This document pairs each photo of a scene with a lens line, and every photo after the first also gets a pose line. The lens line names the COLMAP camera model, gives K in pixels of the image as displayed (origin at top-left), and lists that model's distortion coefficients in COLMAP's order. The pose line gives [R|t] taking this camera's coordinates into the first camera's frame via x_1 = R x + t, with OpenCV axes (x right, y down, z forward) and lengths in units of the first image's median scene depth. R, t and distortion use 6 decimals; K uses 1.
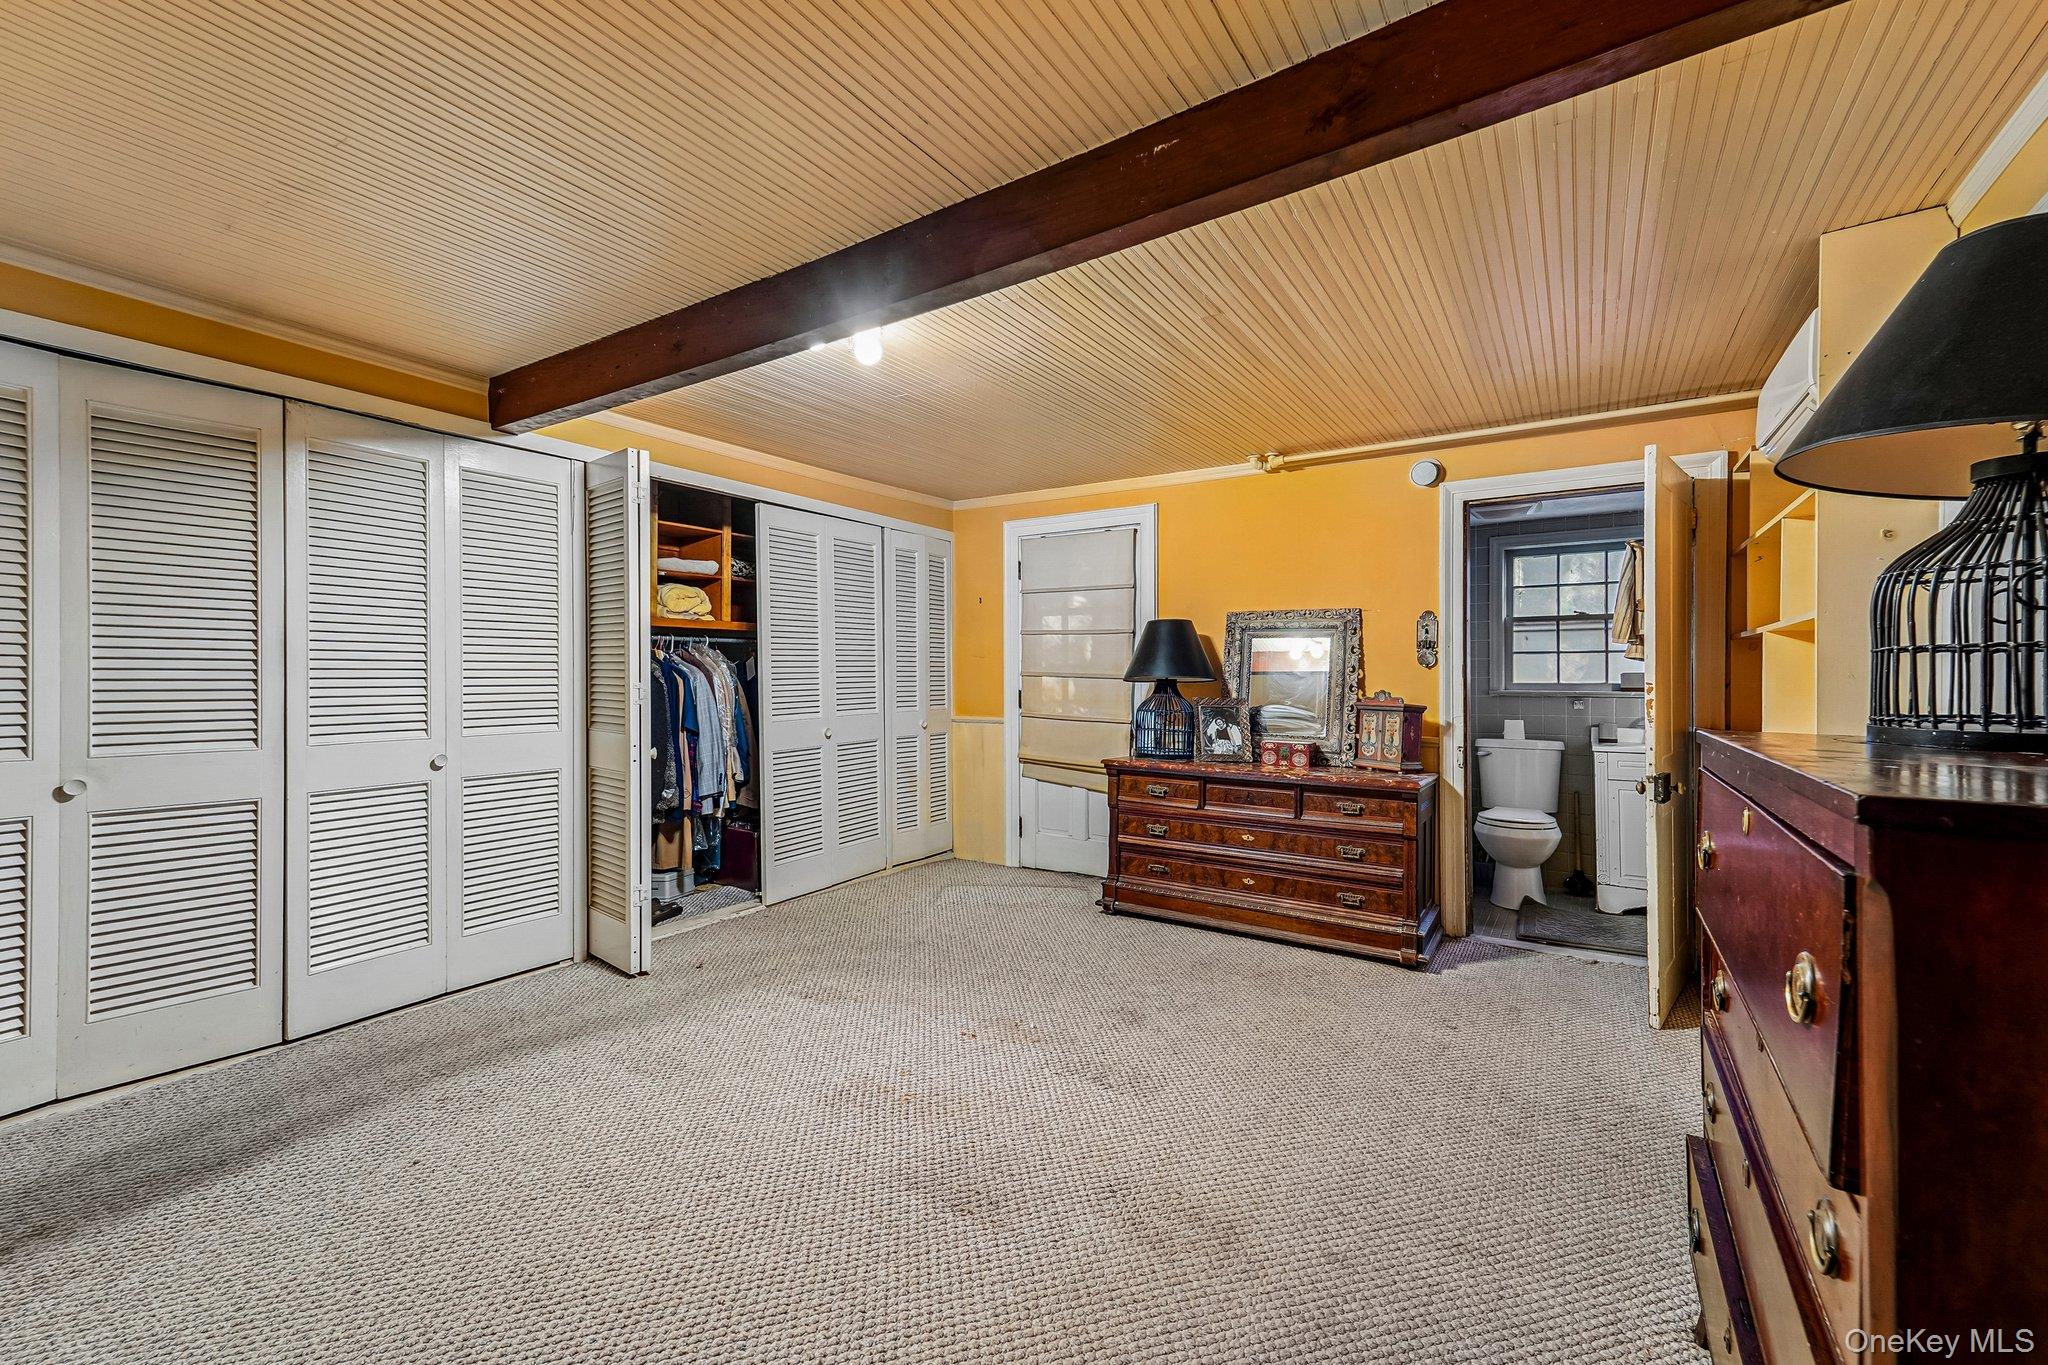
lens RADIAL K [[876.2, 0, 1019.8], [0, 876.2, 679.7], [0, 0, 1]] dist [0.019118, -0.005771]
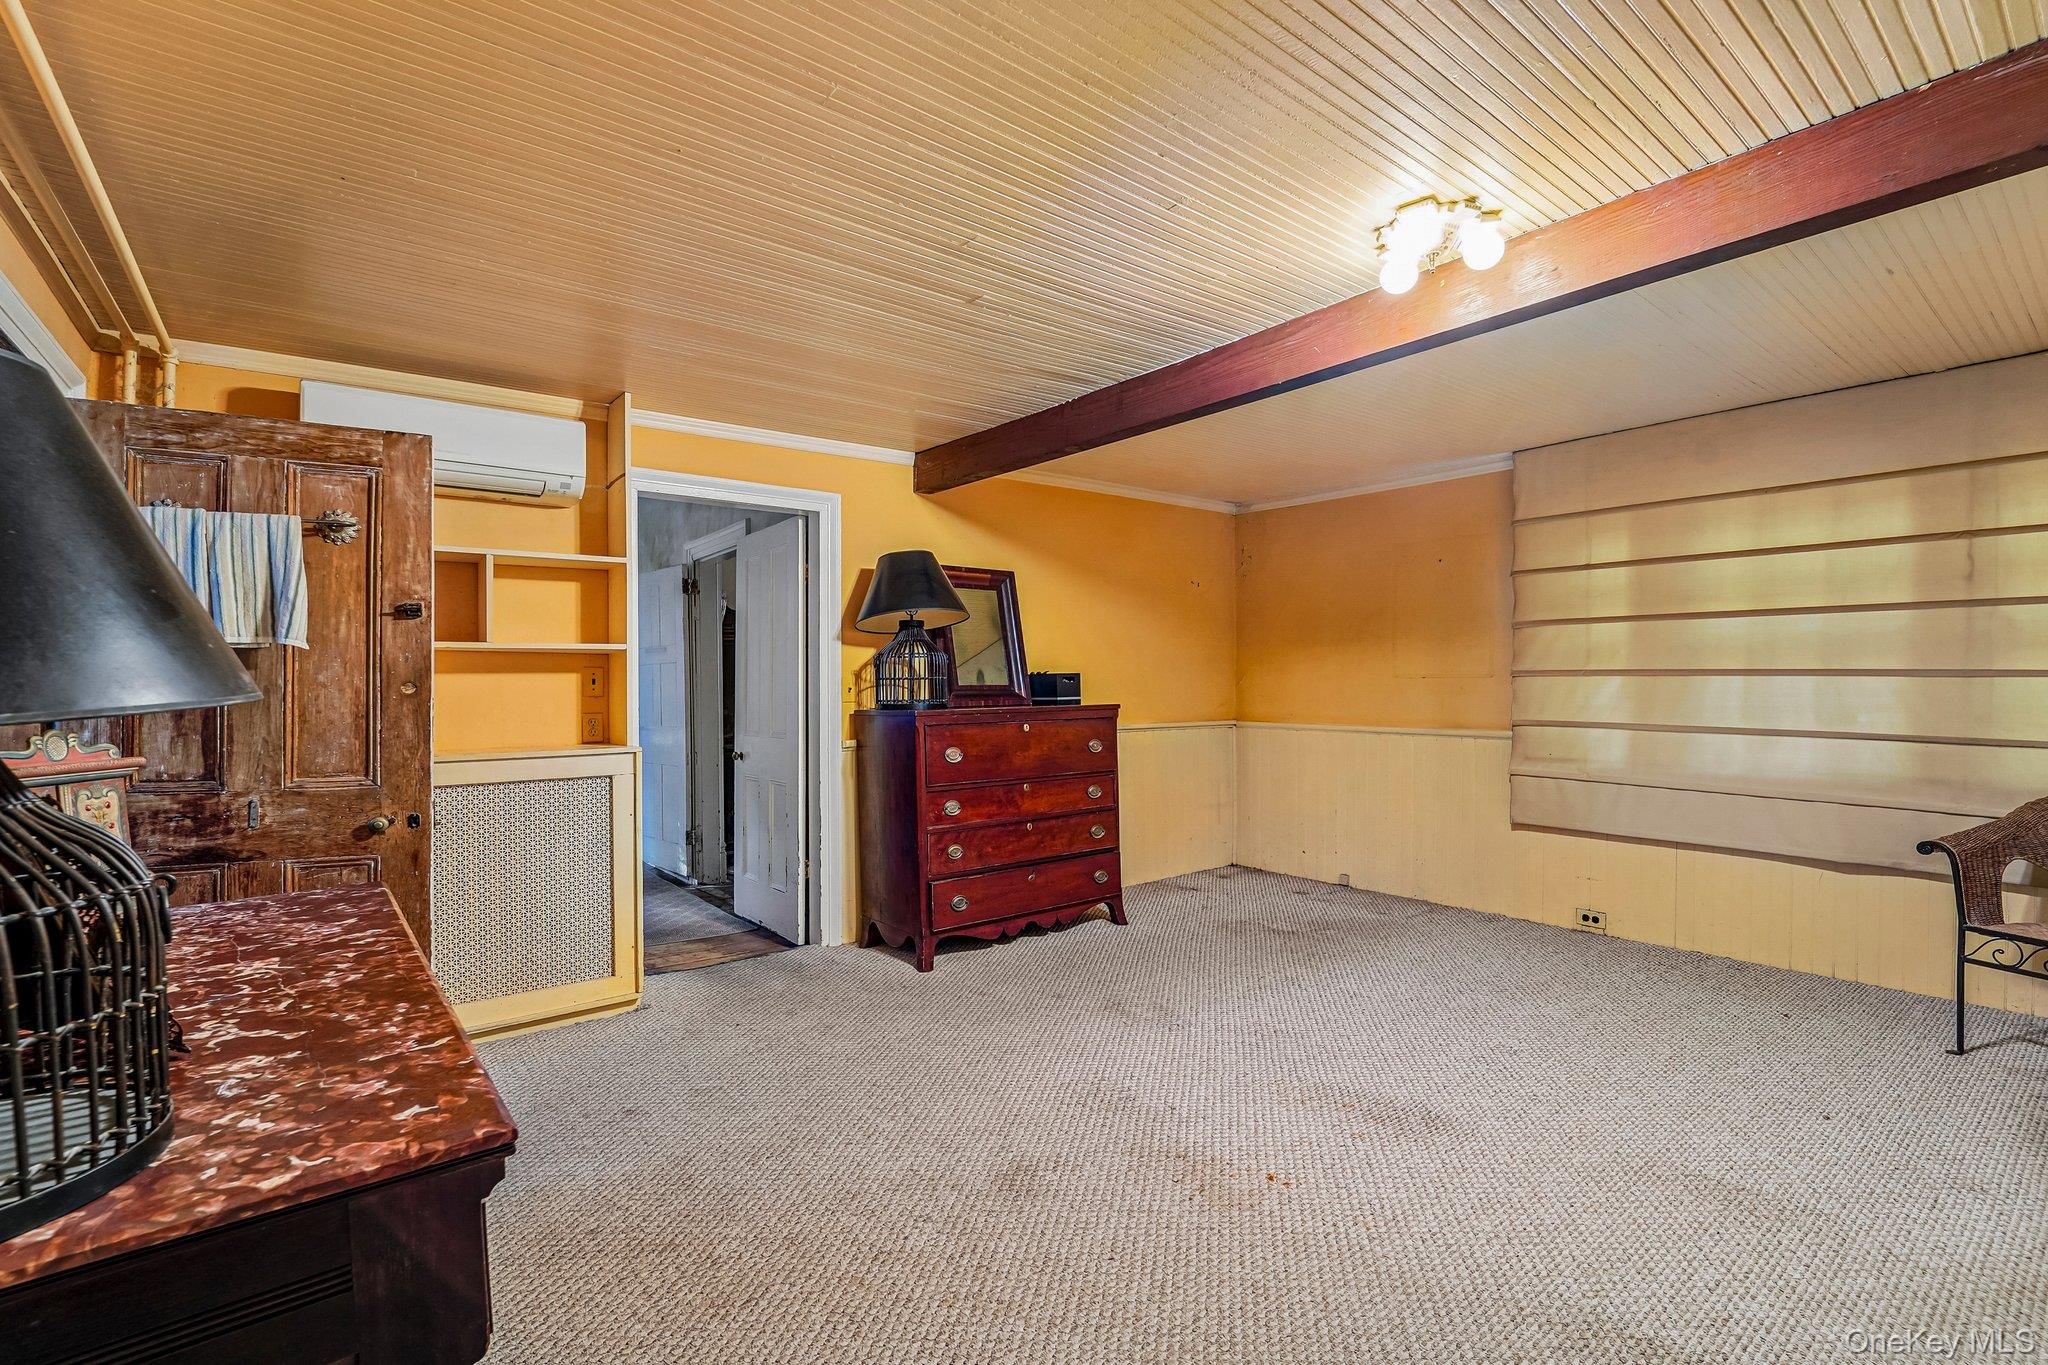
lens RADIAL K [[810.6, 0, 983.3], [0, 810.6, 684.0], [0, 0, 1]] dist [-0.019457, -0.000072]
pose [[-0.942117, 0.008018, 0.335188, -0.090432], [0.009026, 0.999958, 0.001450, -0.011748], [-0.335162, 0.004391, -0.942150, 2.195049]]
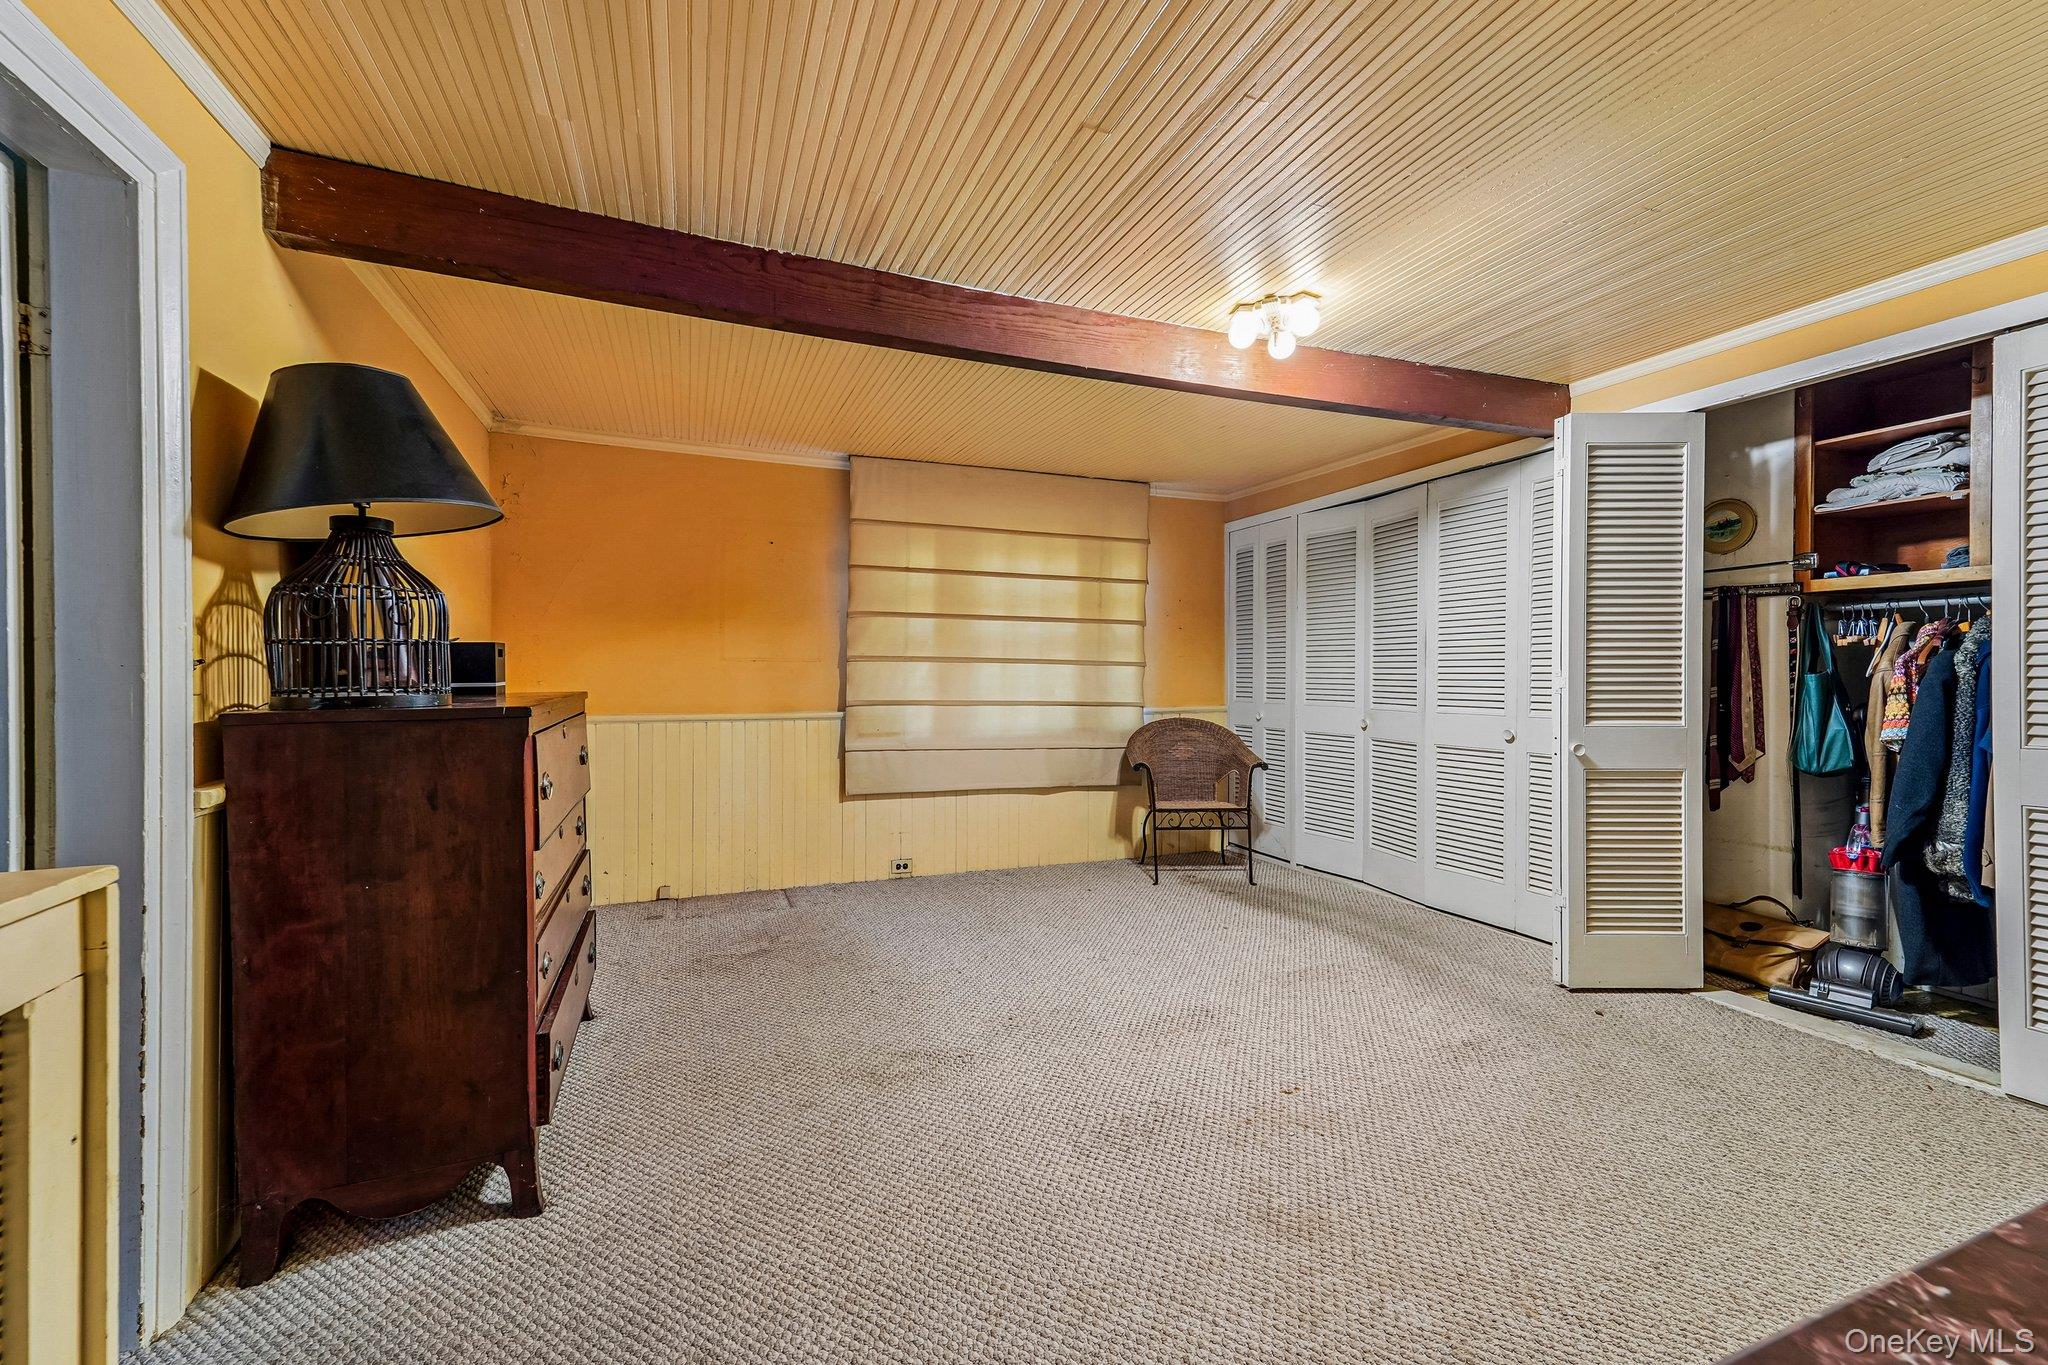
lens RADIAL K [[876.2, 0, 1019.8], [0, 876.2, 679.7], [0, 0, 1]] dist [0.019118, -0.005771]
pose [[-0.600910, 0.009165, -0.799264, 0.983812], [-0.002431, 0.999909, 0.013293, 0.002331], [0.799313, 0.009931, -0.600833, 1.658531]]
